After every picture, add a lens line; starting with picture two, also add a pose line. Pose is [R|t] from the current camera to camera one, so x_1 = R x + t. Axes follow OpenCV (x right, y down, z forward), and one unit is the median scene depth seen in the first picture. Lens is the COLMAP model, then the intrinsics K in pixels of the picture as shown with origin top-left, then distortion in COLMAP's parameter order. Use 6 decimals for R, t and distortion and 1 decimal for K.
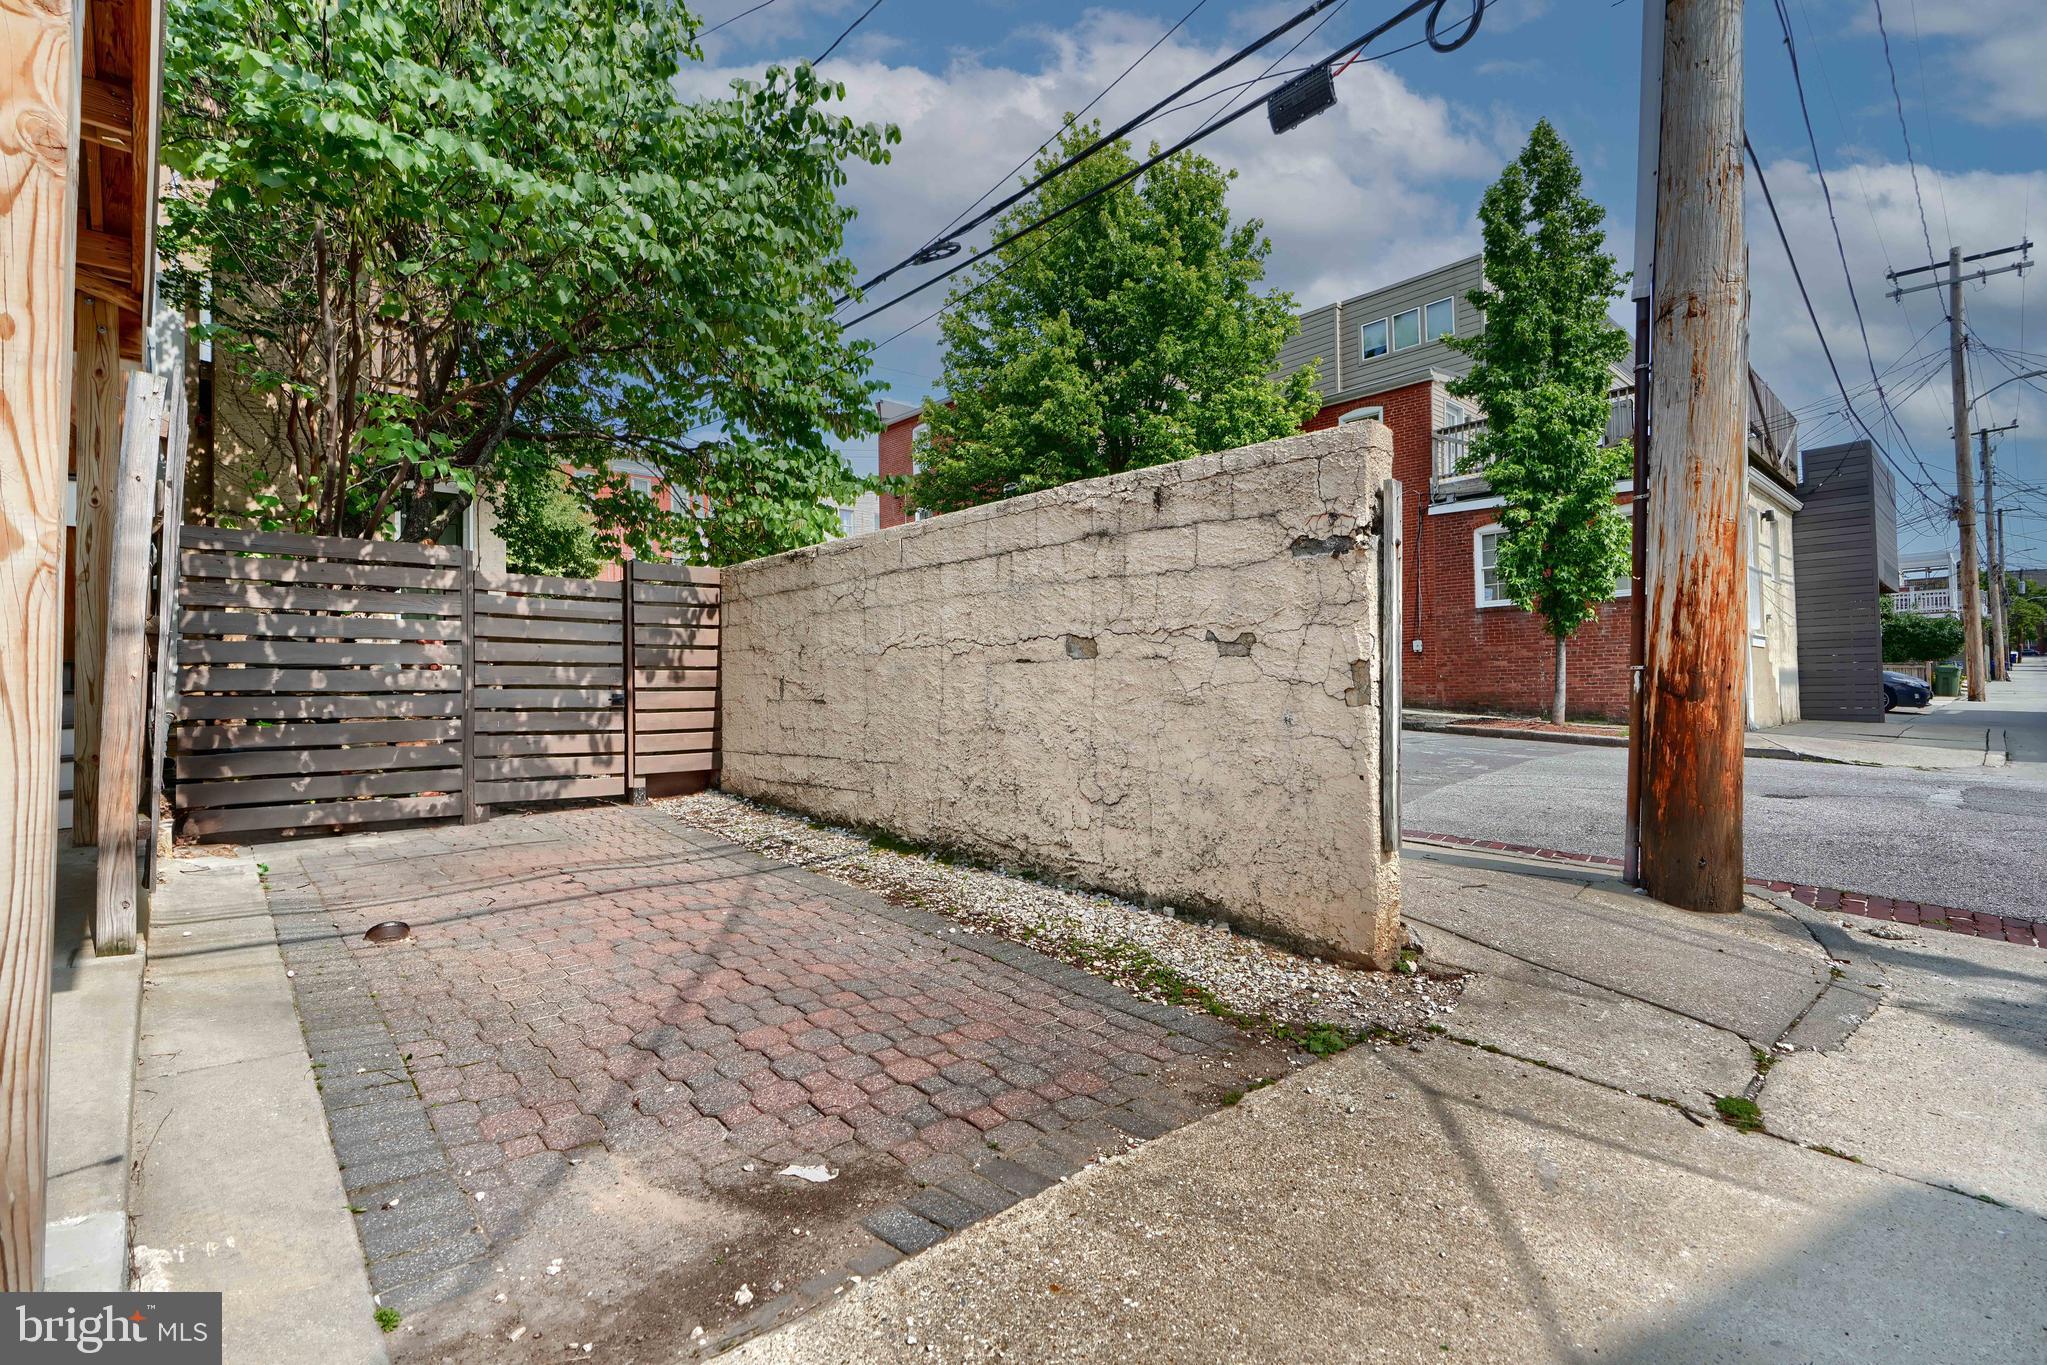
lens RADIAL K [[941.9, 0, 1023.7], [0, 941.9, 679.3], [0, 0, 1]] dist [-0.000507, 0.000438]
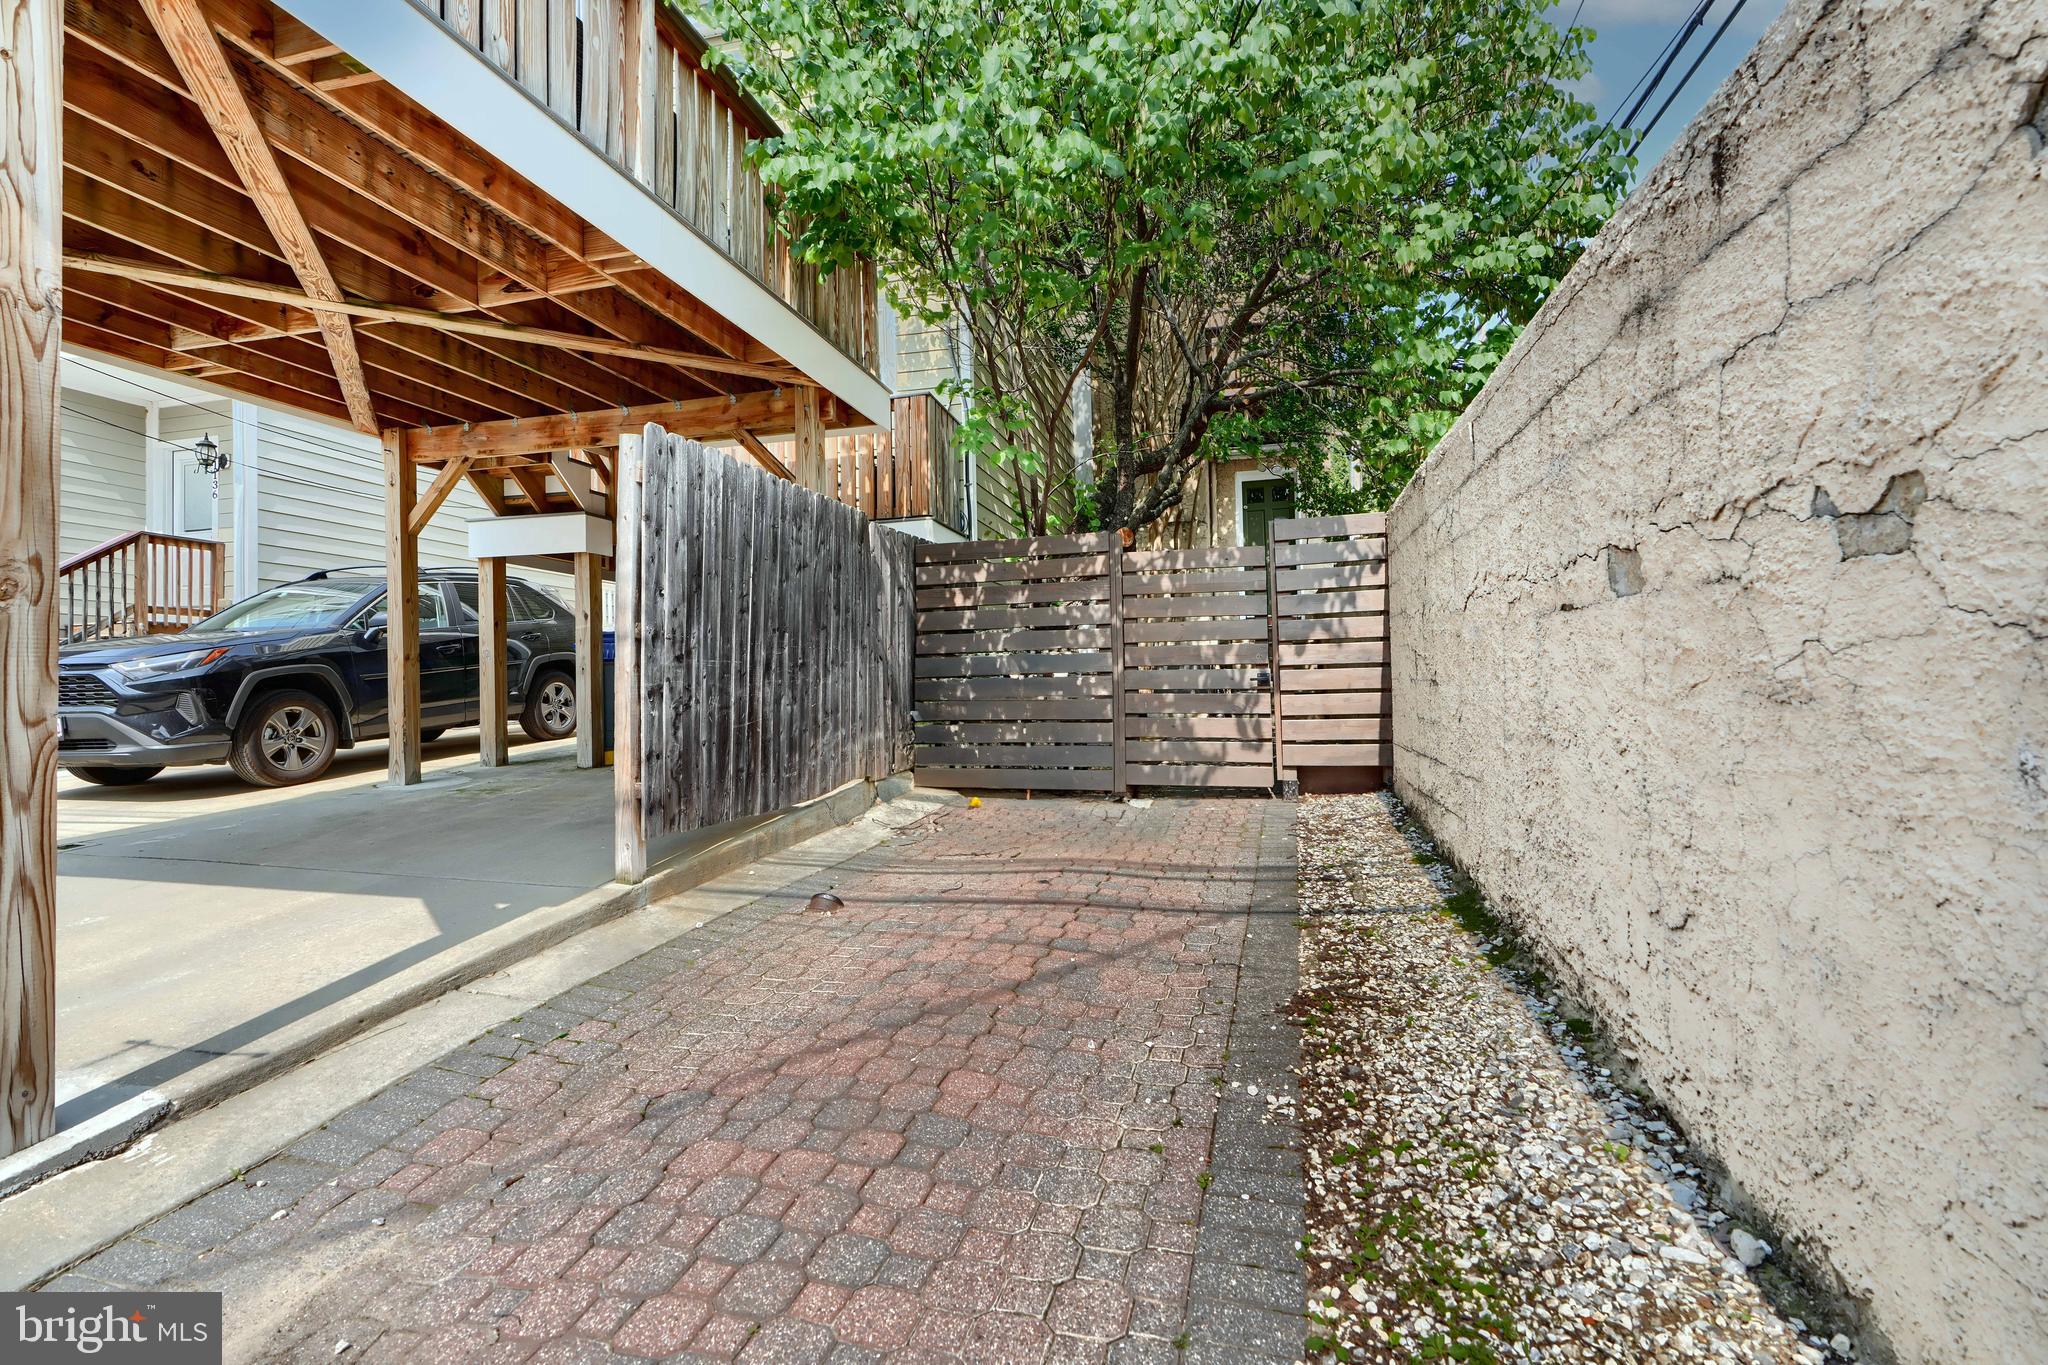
lens RADIAL K [[942.4, 0, 1023.4], [0, 942.4, 677.0], [0, 0, 1]] dist [-0.000507, 0.000438]
pose [[0.541886, -0.005219, -0.840436, 0.321605], [0.027900, 0.999541, 0.011782, 0.004808], [0.839989, -0.029833, 0.541783, 0.564190]]
